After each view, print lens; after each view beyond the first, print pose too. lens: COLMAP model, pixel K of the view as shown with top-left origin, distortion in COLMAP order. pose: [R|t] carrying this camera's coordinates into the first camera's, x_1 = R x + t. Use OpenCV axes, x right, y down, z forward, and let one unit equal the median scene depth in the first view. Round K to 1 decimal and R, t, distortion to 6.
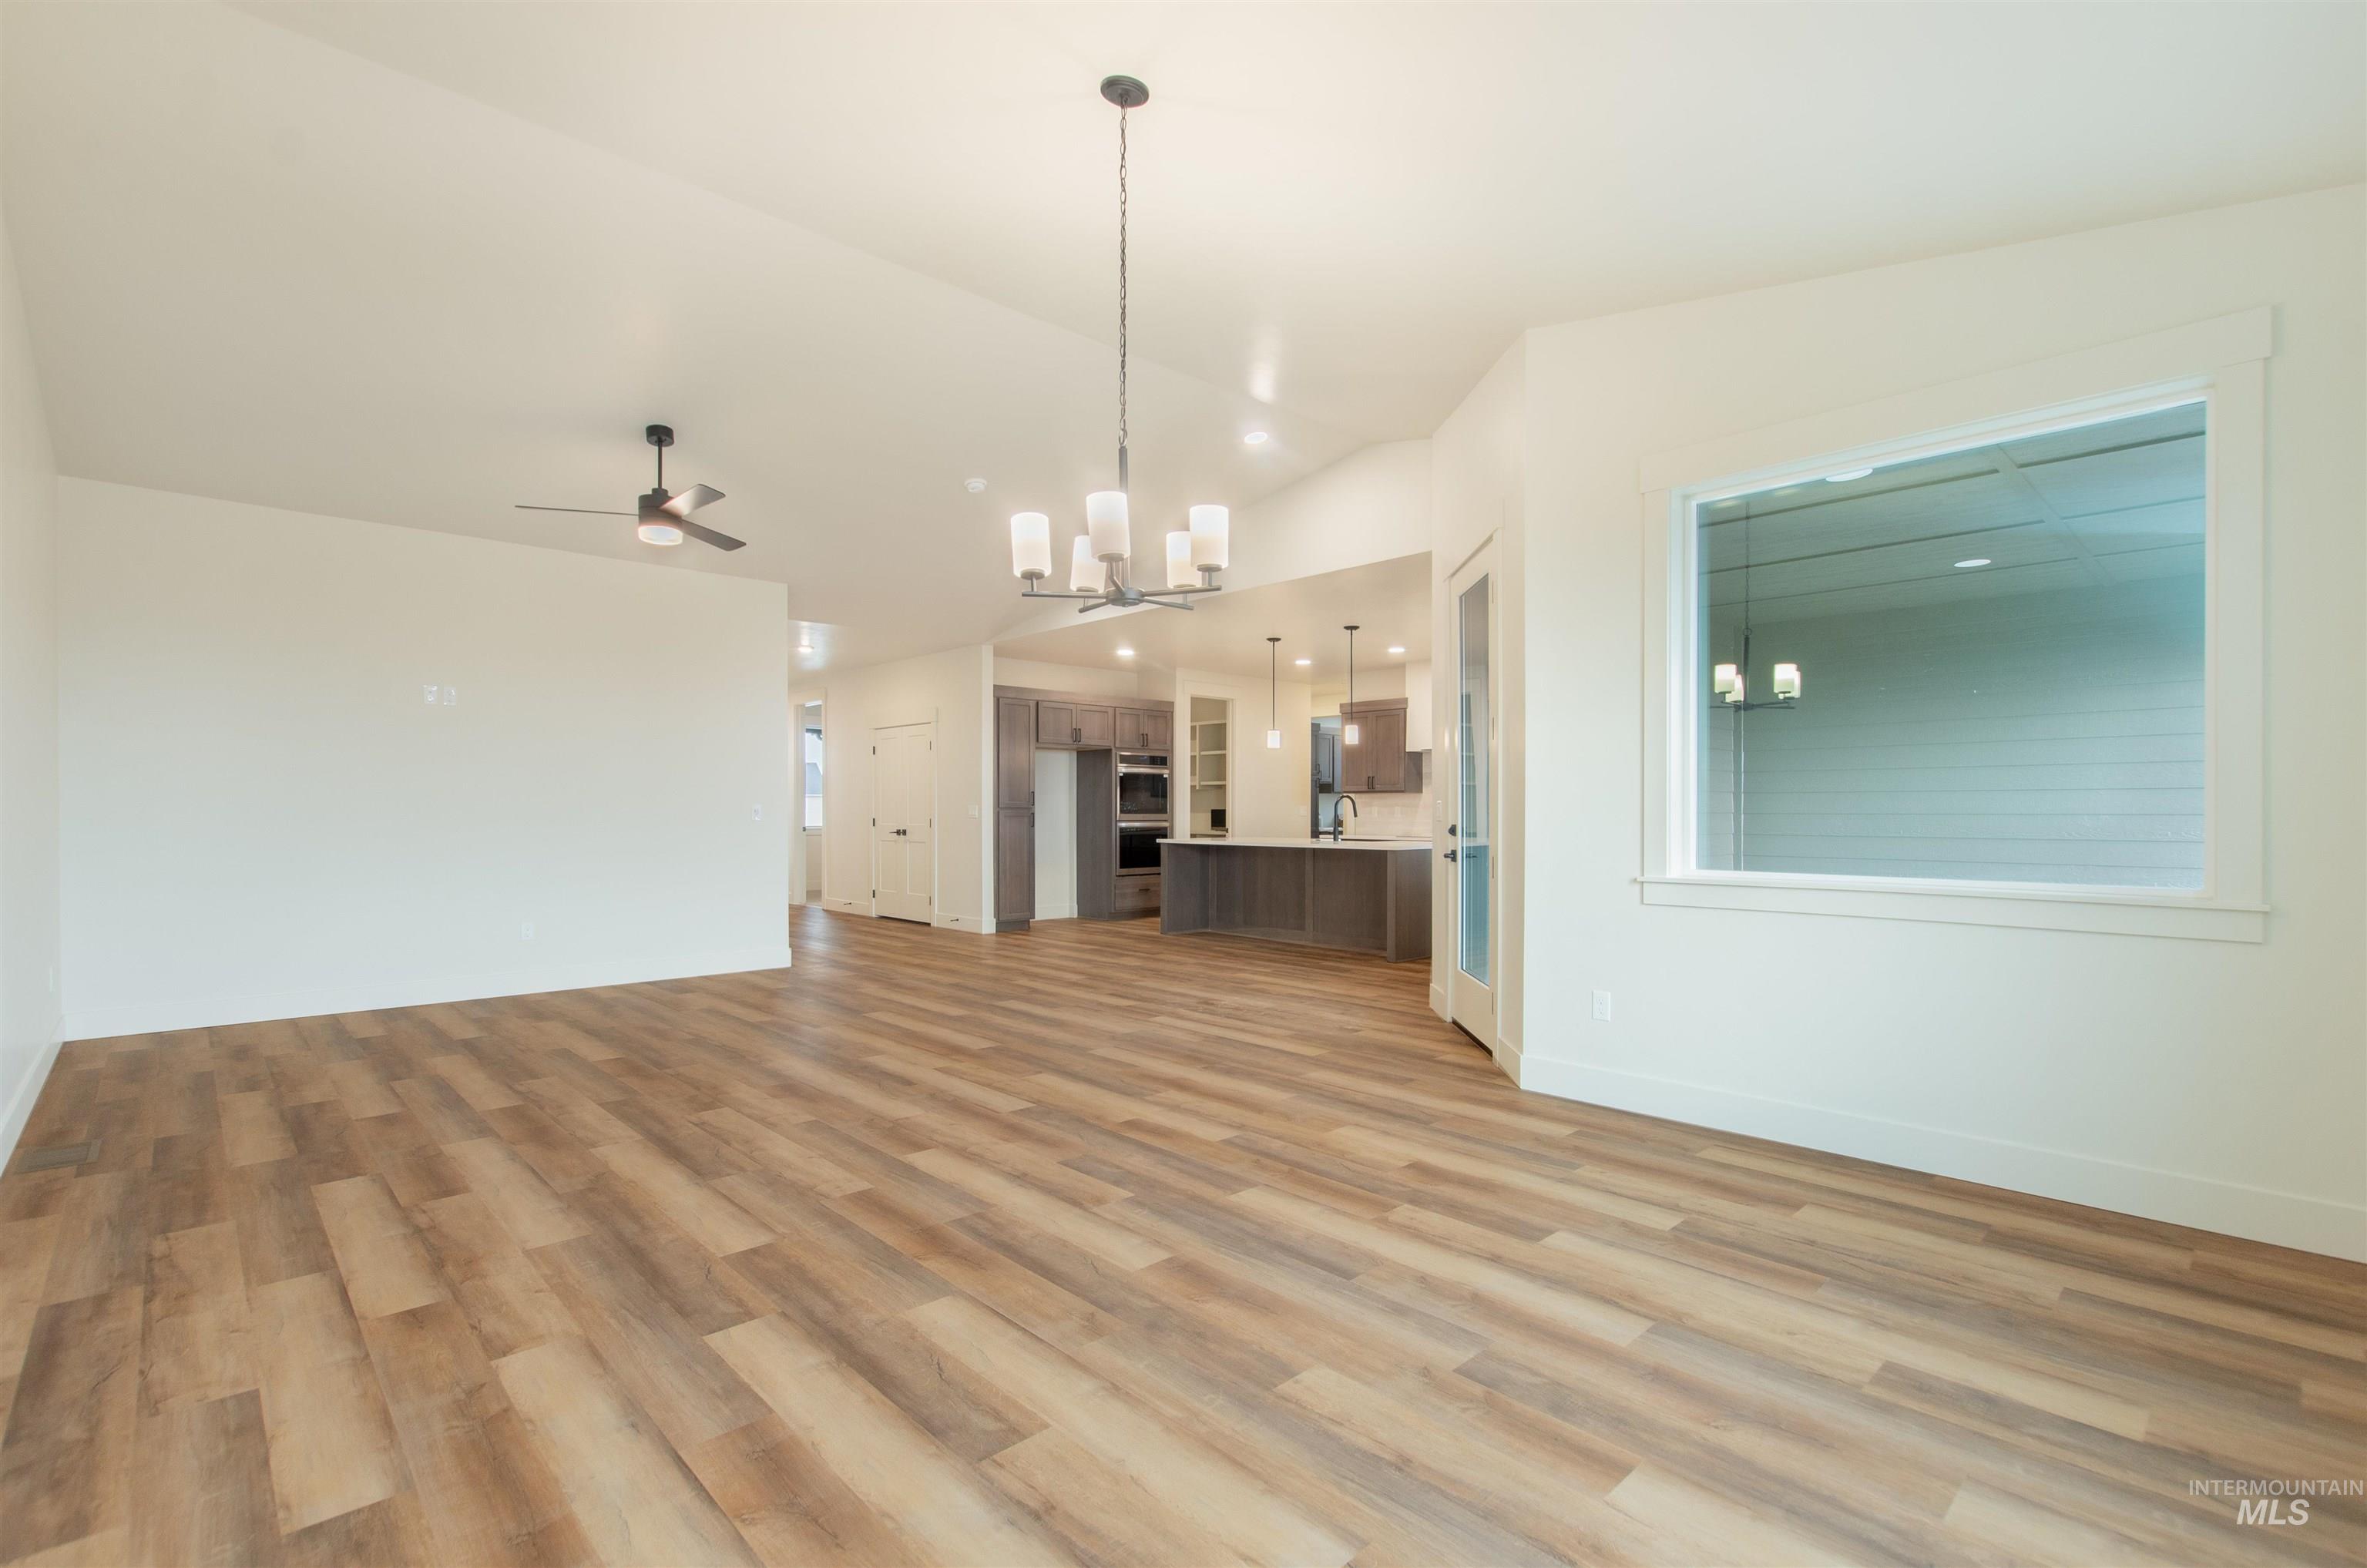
lens RADIAL K [[1066.7, 0, 1174.3], [0, 1066.7, 810.5], [0, 0, 1]] dist [0.018088, 0.000101]
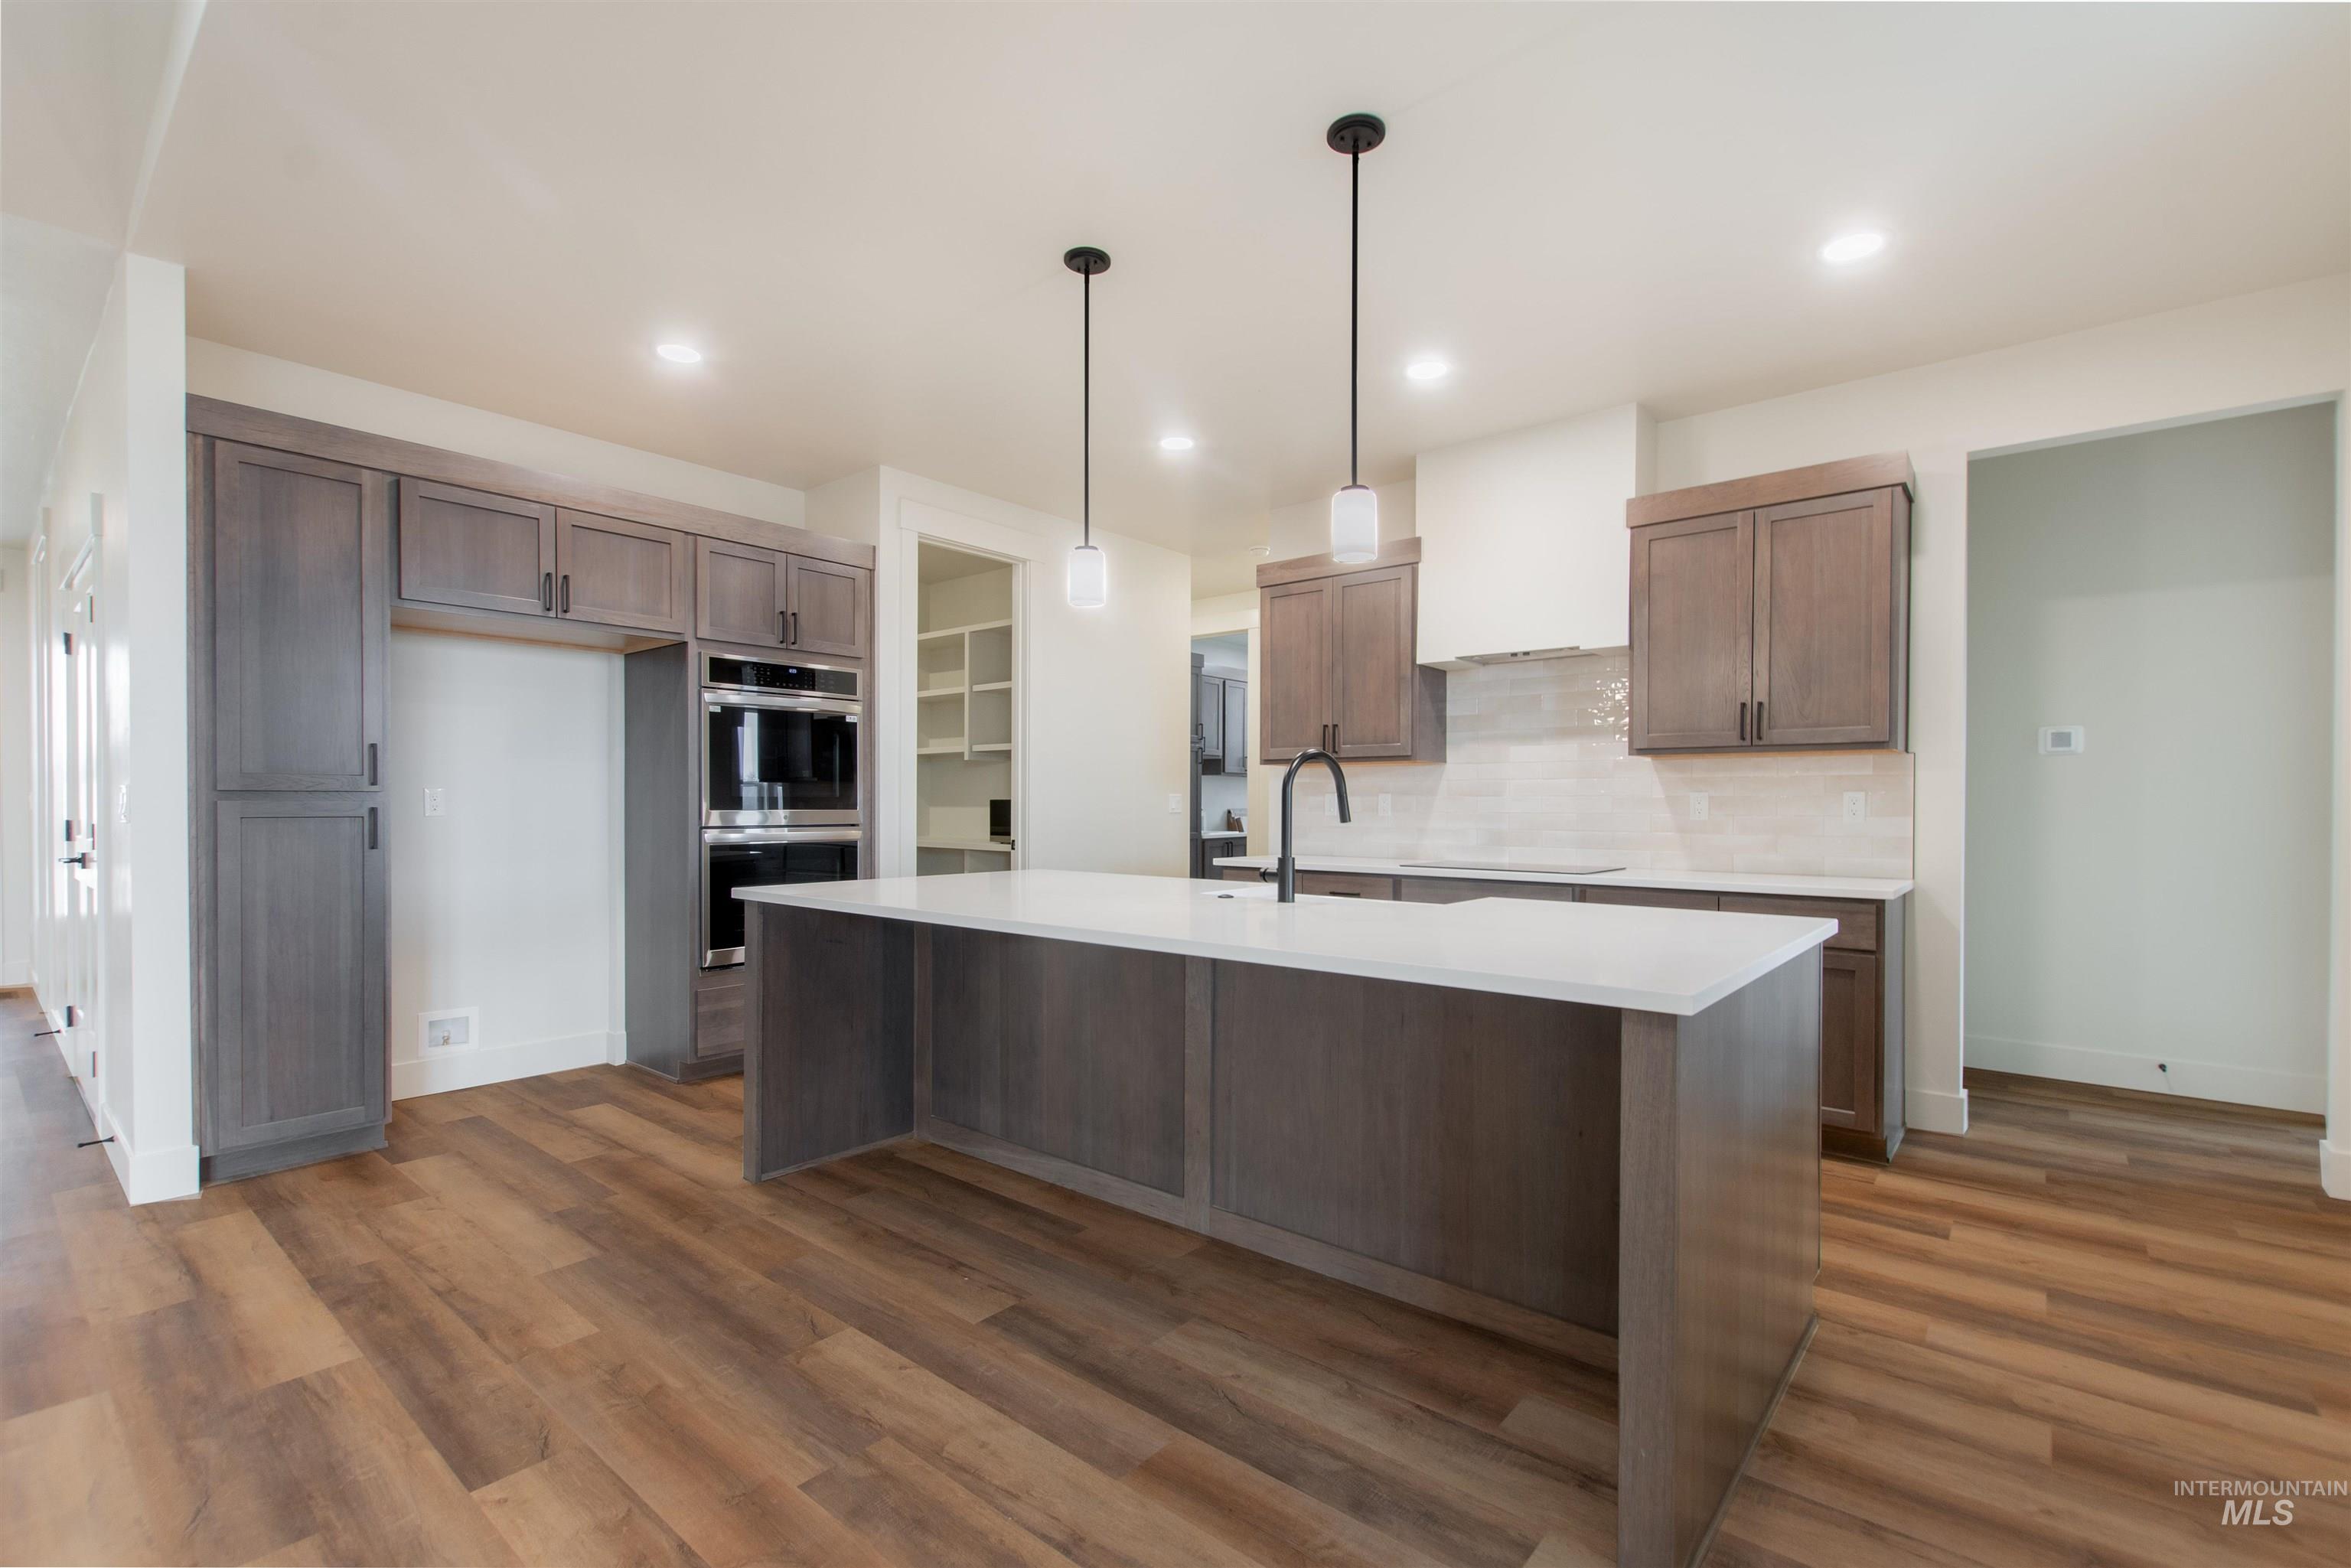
lens RADIAL K [[1039.2, 0, 1179.4], [0, 1039.2, 812.0], [0, 0, 1]] dist [0.003018, -0.005172]
pose [[0.992208, 0.001923, 0.124581, 0.072561], [-0.003277, 0.999938, 0.010661, -0.000497], [-0.124552, -0.010986, 0.992152, 0.611084]]
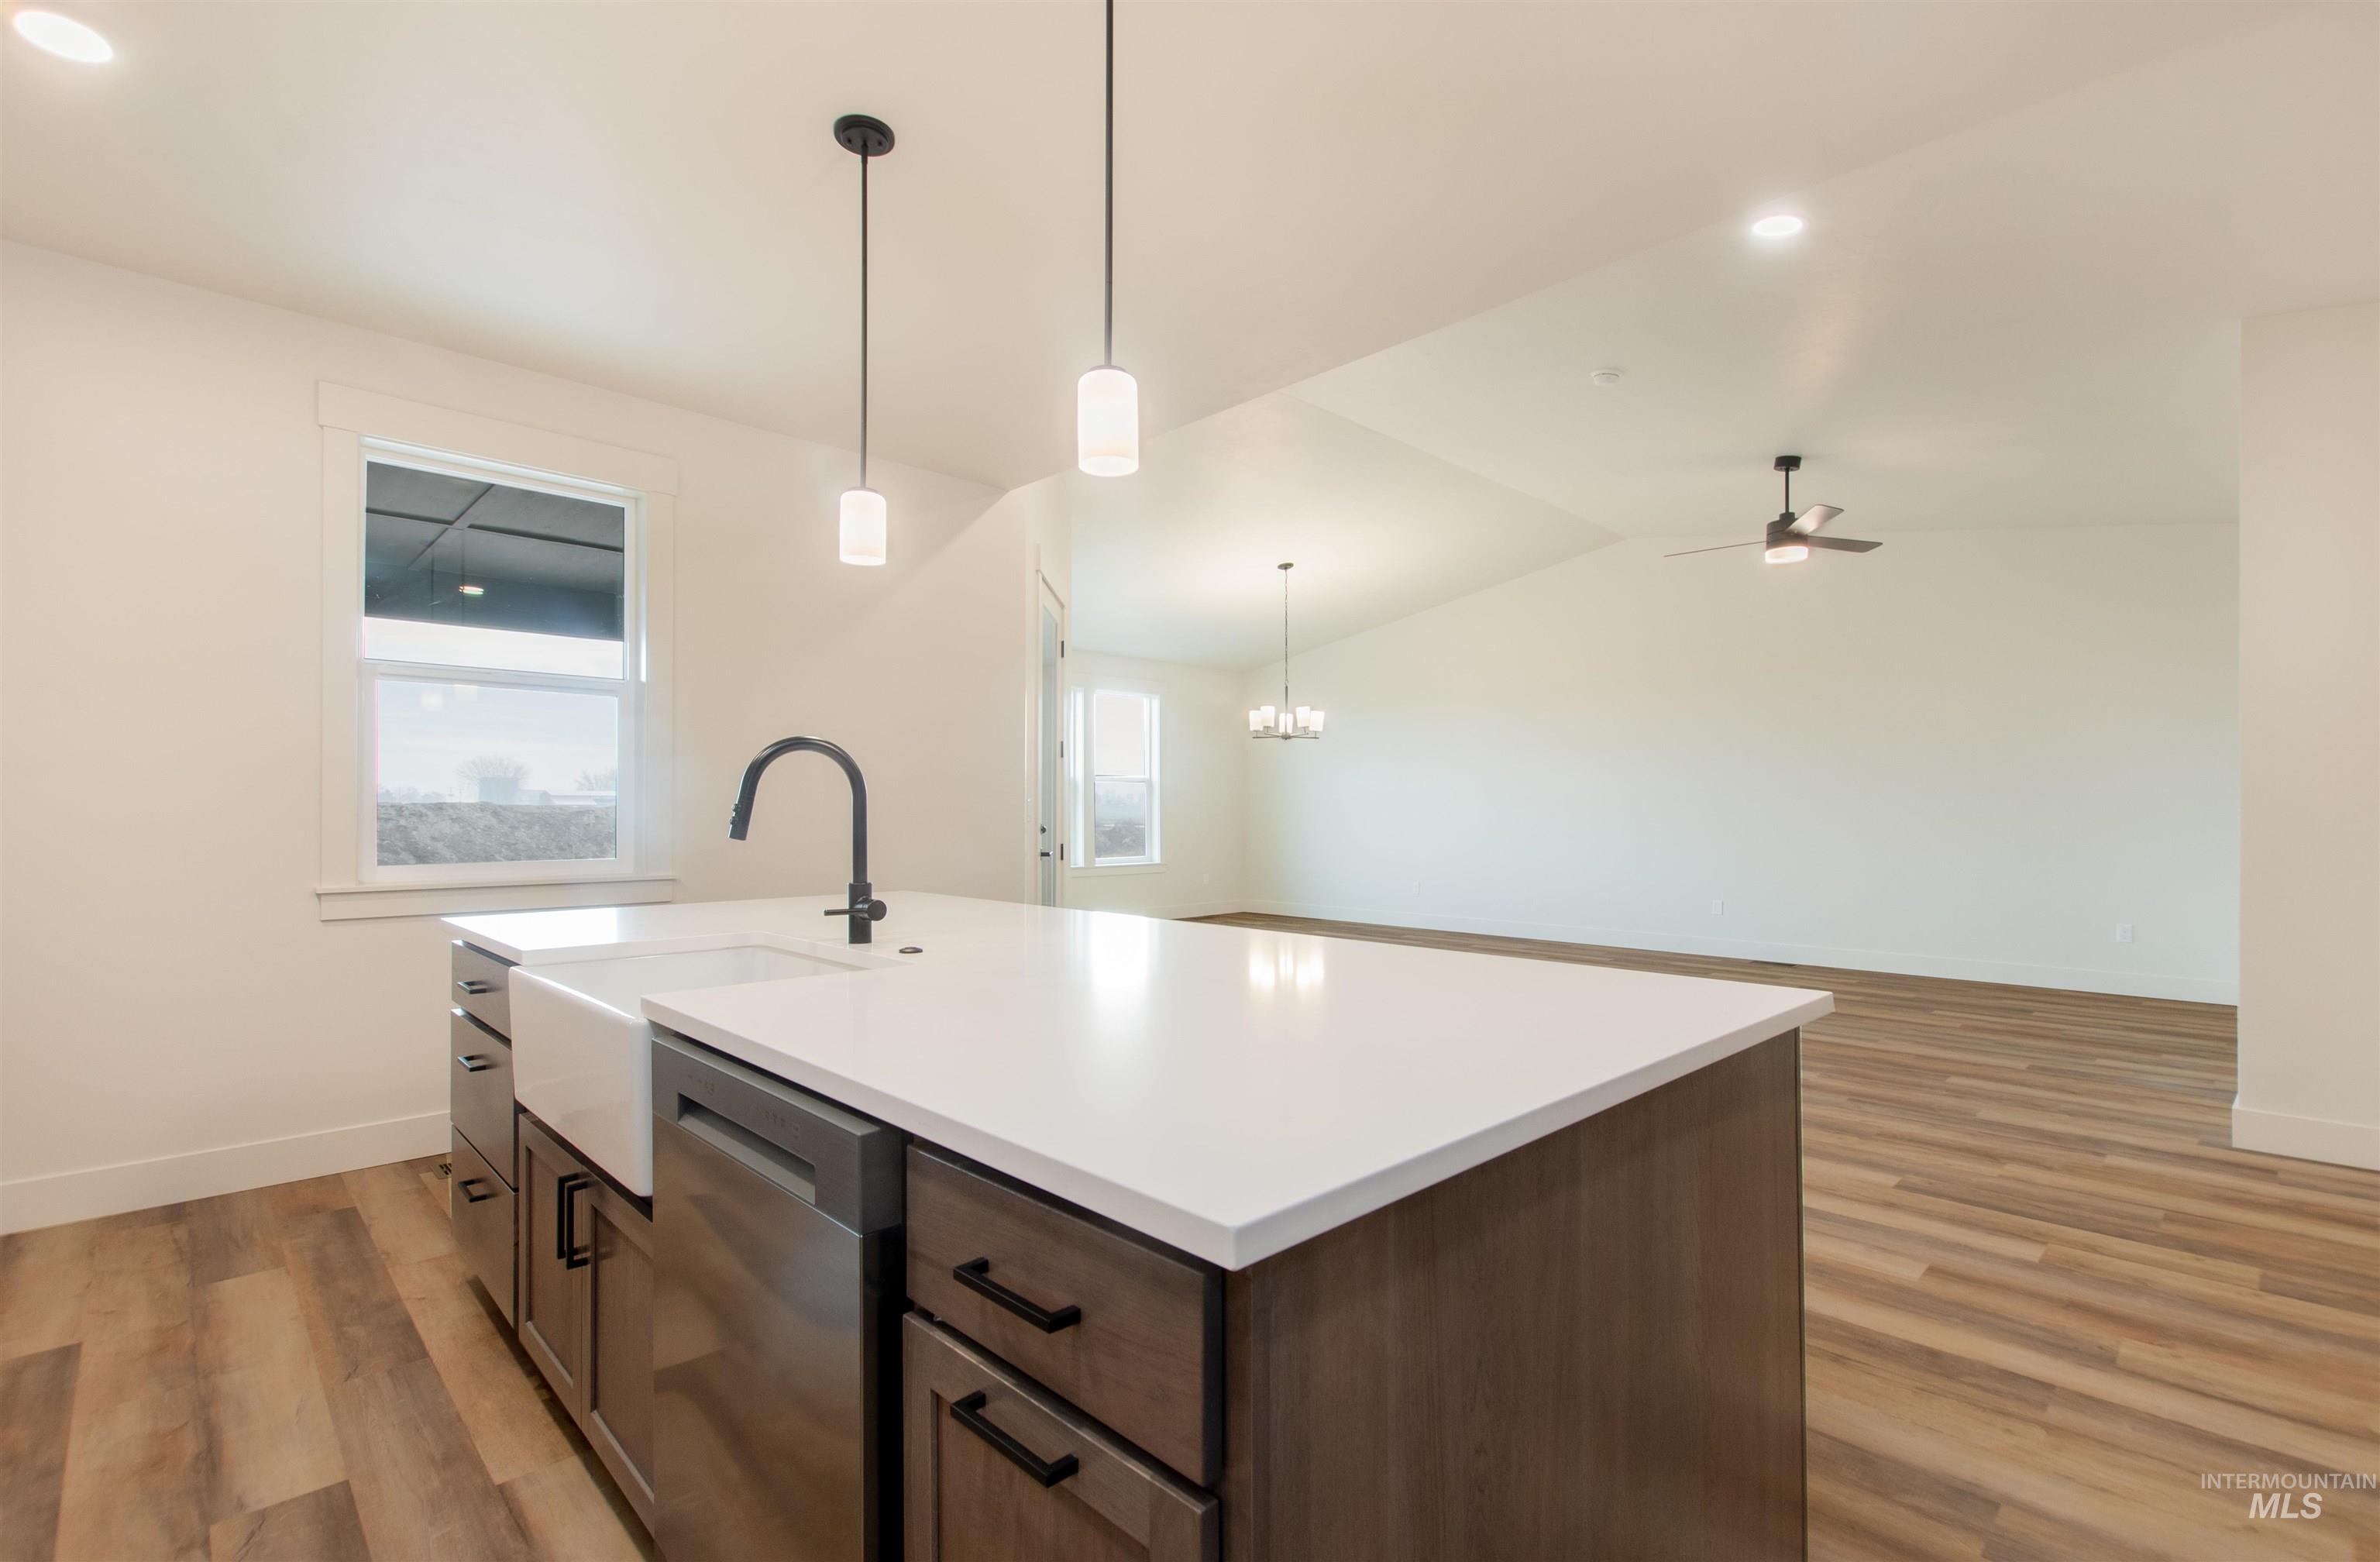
lens RADIAL K [[1060.1, 0, 1197.9], [0, 1060.1, 795.2], [0, 0, 1]] dist [-0.001732, -0.000188]
pose [[-0.999528, 0.002912, -0.030581, 0.072610], [0.003344, 0.999896, -0.014058, 0.000005], [0.030537, -0.014153, -0.999433, 1.051578]]
